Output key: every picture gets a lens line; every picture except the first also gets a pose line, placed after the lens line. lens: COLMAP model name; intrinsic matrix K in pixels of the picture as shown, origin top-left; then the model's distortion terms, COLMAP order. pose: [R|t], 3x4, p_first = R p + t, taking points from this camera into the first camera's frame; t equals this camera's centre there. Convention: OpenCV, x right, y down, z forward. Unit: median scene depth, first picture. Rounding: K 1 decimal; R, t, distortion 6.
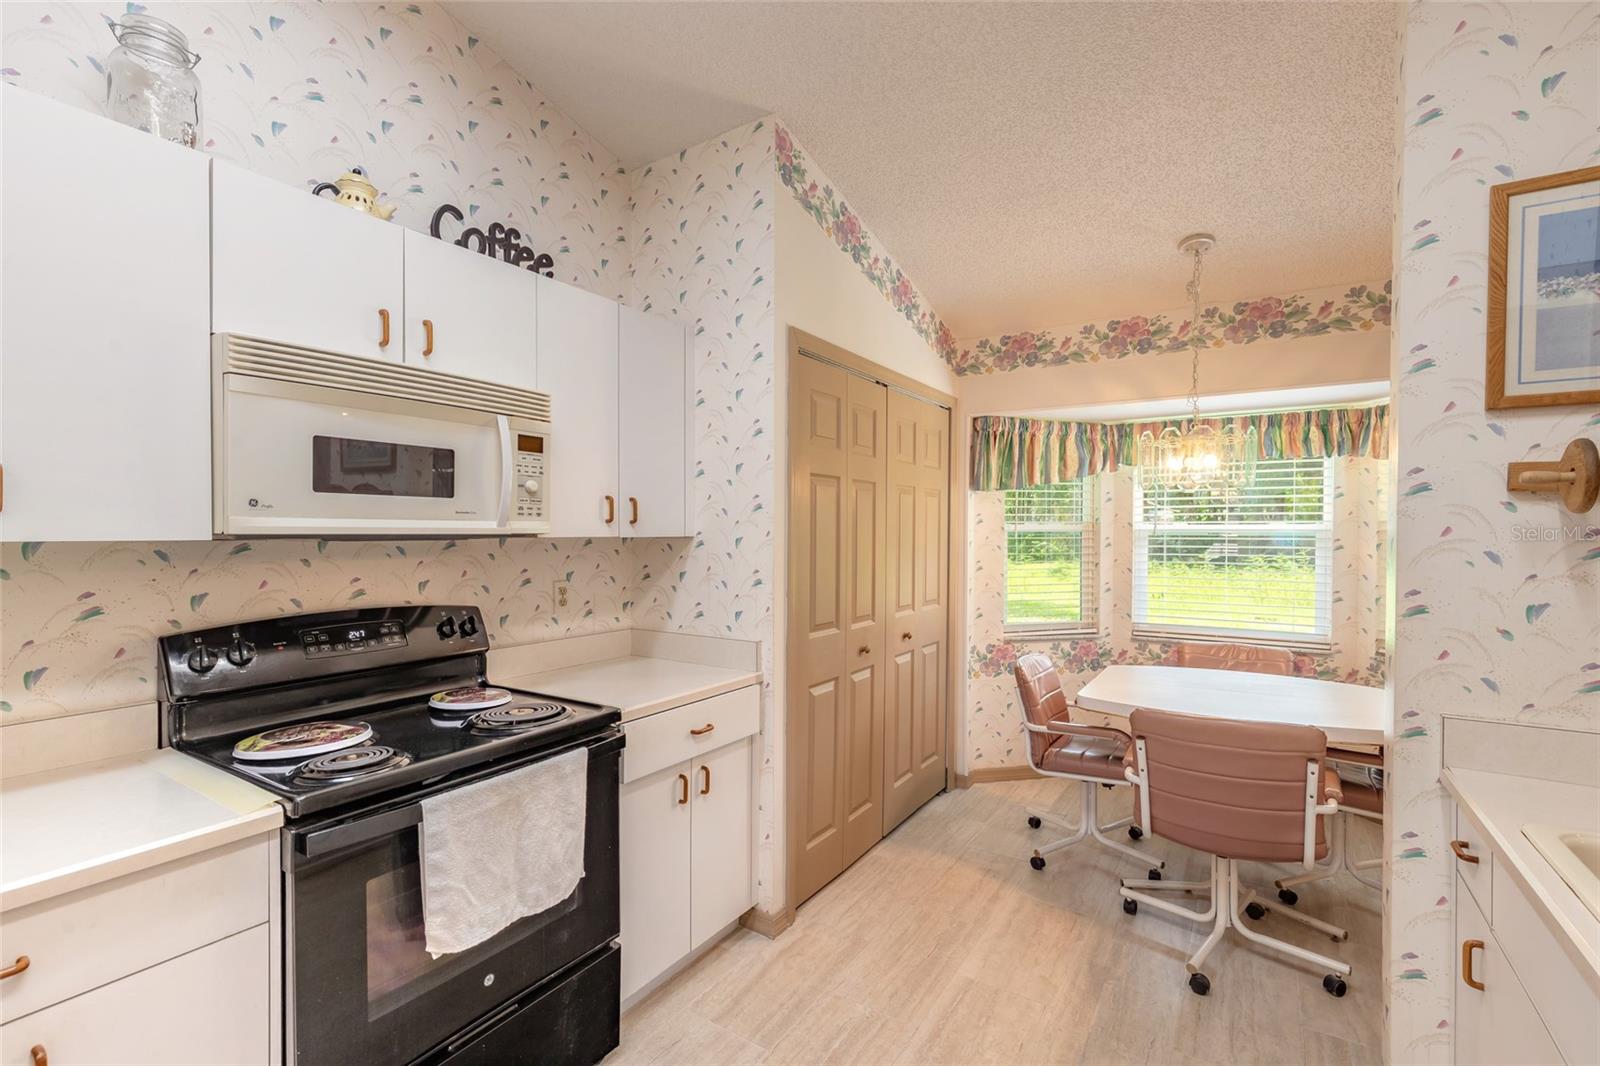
lens RADIAL K [[722.4, 0, 796.2], [0, 722.4, 535.6], [0, 0, 1]] dist [0.009331, -0.002248]
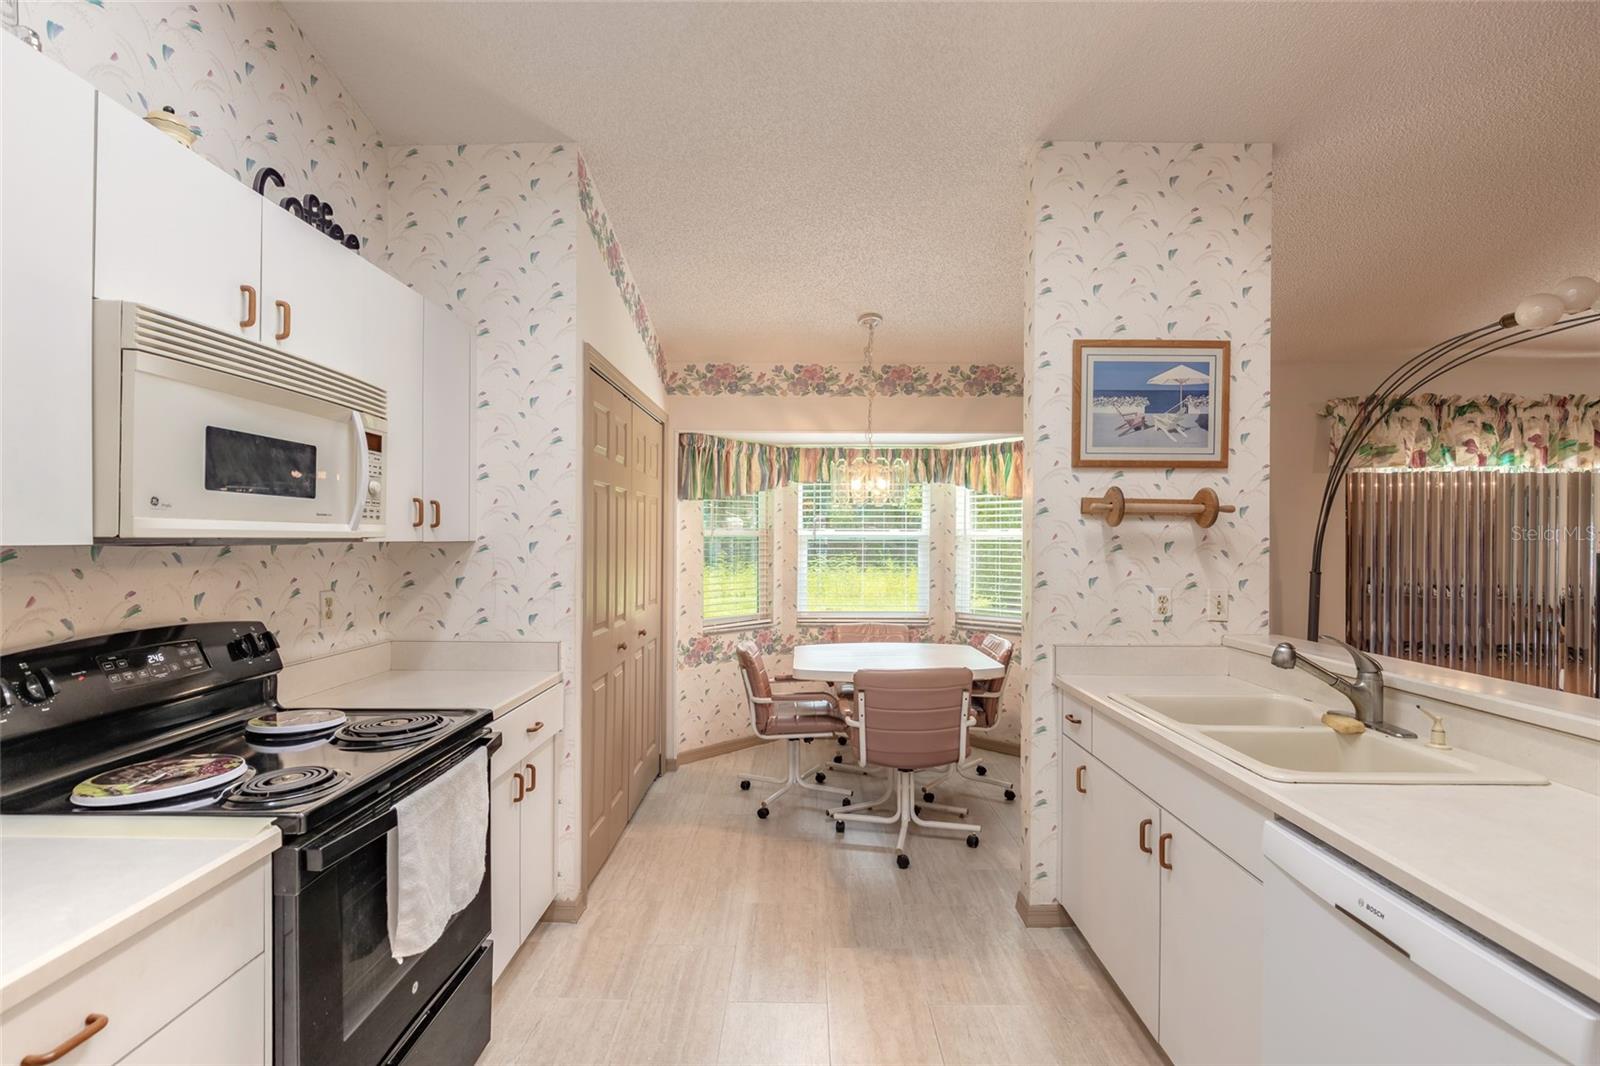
lens RADIAL K [[745.0, 0, 800.4], [0, 745.0, 534.0], [0, 0, 1]] dist [-0.003015, 0.000174]
pose [[0.843575, 0.003292, 0.537002, -0.348895], [0.001676, 0.999960, -0.008762, 0.001695], [-0.537009, 0.008291, 0.843536, -0.095428]]
